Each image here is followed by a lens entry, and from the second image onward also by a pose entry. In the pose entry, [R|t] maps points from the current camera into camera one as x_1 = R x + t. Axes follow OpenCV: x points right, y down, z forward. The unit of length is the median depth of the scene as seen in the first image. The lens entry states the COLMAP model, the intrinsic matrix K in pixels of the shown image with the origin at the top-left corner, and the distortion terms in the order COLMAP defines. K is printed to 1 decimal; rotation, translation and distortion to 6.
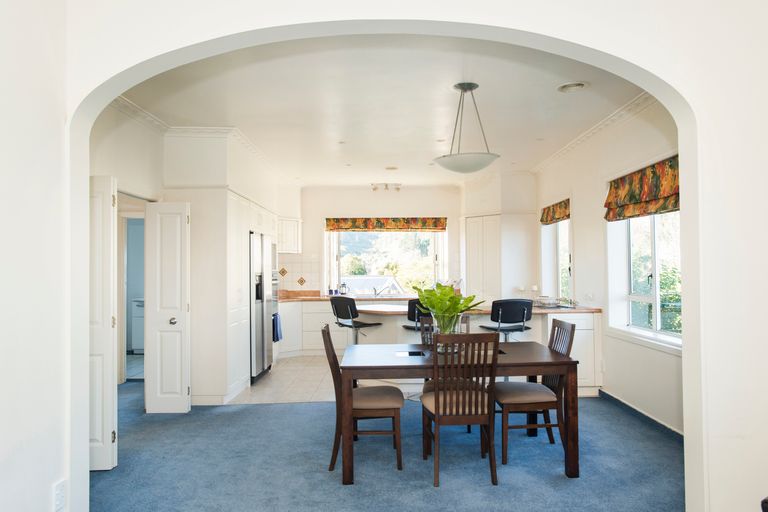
lens RADIAL K [[546.1, 0, 401.4], [0, 546.1, 274.3], [0, 0, 1]] dist [-0.006850, 0.410756]
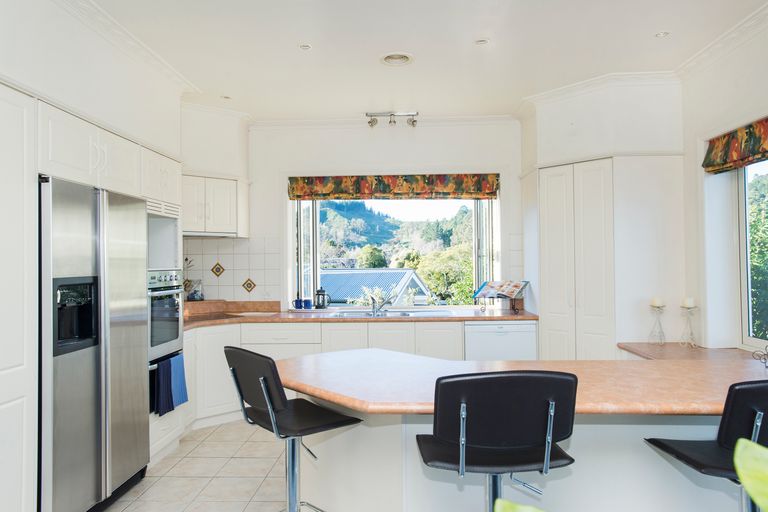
lens RADIAL K [[533.7, 0, 394.1], [0, 533.7, 260.3], [0, 0, 1]] dist [-0.011975, -0.000513]
pose [[0.998475, -0.004806, -0.054991, 0.003798], [0.004341, 0.999954, -0.008564, -0.008454], [0.055030, 0.008312, 0.998450, 0.440985]]
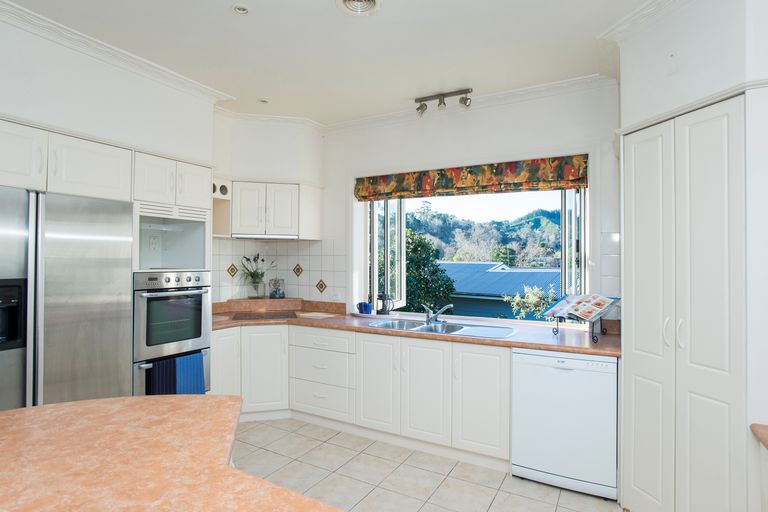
lens RADIAL K [[408.6, 0, 399.1], [0, 408.6, 256.6], [0, 0, 1]] dist [-0.055683, 0.000611]
pose [[0.862828, 0.006436, -0.505457, 0.119164], [-0.013571, 0.999853, -0.010435, -0.016165], [0.505316, 0.015863, 0.862789, 0.656606]]
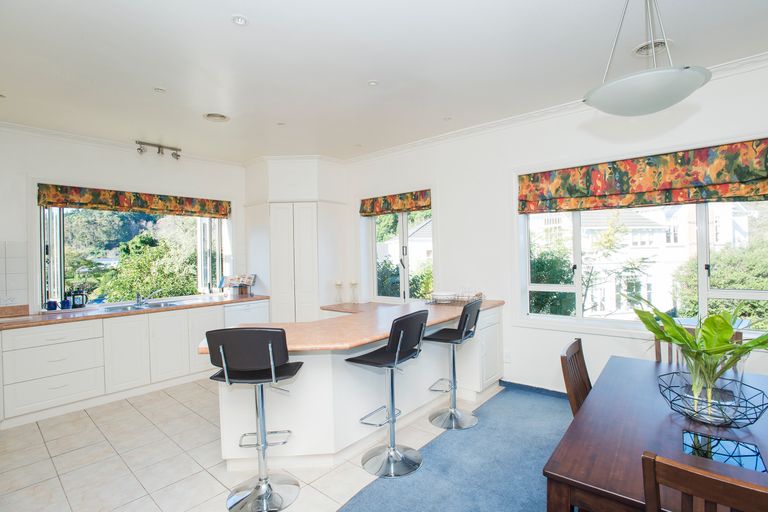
lens RADIAL K [[374.5, 0, 384.0], [0, 374.5, 256.0], [0, 0, 1]] dist [-0.016203, 0.002065]
pose [[0.671011, -0.010193, 0.741378, -0.187247], [0.021251, 0.999759, -0.005489, -0.012699], [-0.741143, 0.019438, 0.671066, 0.450712]]
